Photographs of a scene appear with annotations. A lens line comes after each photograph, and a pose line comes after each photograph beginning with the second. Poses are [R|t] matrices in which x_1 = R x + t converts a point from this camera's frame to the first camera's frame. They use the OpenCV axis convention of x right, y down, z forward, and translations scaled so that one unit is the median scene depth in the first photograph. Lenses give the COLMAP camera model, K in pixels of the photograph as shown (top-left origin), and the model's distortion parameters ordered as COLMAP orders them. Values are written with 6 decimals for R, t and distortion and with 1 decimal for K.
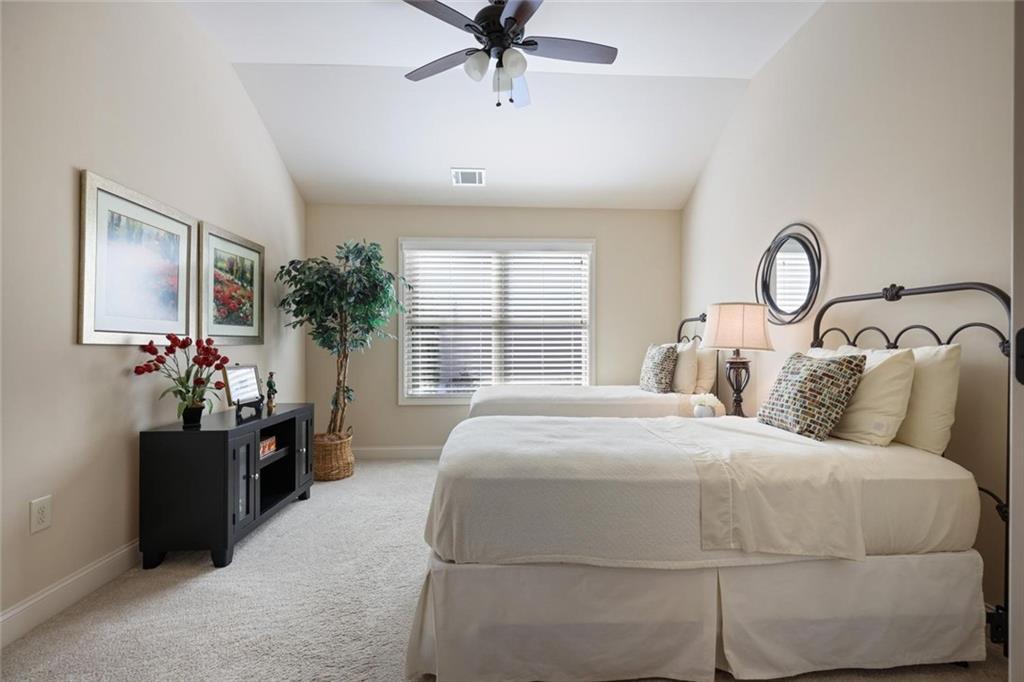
lens RADIAL K [[460.6, 0, 512.0], [0, 460.6, 341.0], [0, 0, 1]] dist [0.000718, 0.000162]
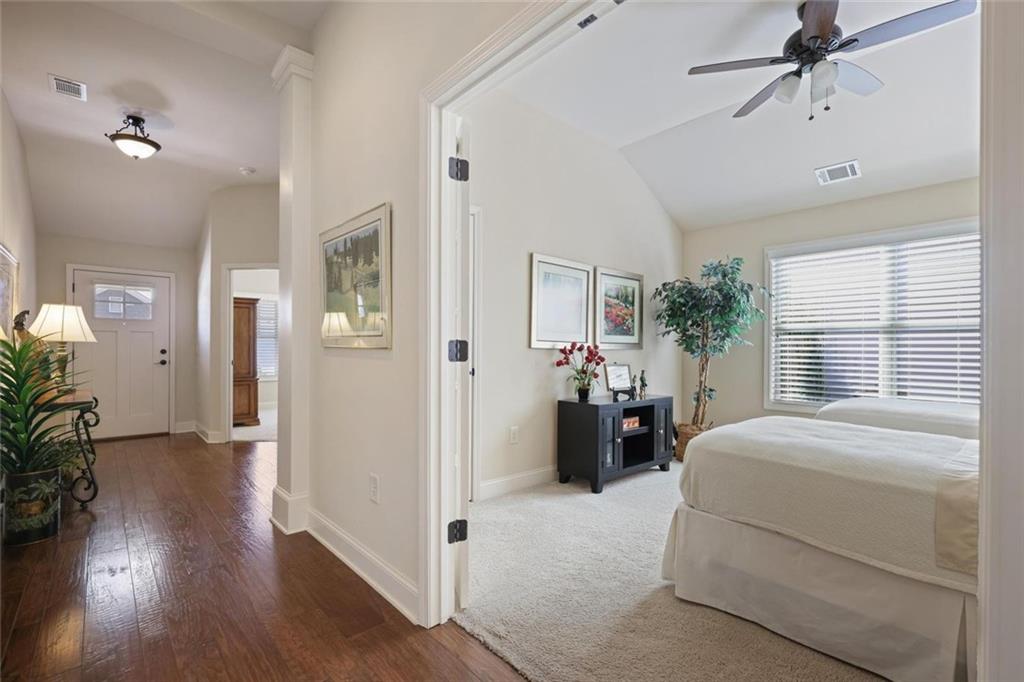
lens RADIAL K [[459.2, 0, 514.2], [0, 459.2, 348.5], [0, 0, 1]] dist [-0.000619, -0.000191]
pose [[0.632579, 0.005179, -0.774479, 0.300815], [-0.003728, 0.999986, 0.003643, 0.001509], [0.774487, 0.000583, 0.632589, -0.141892]]
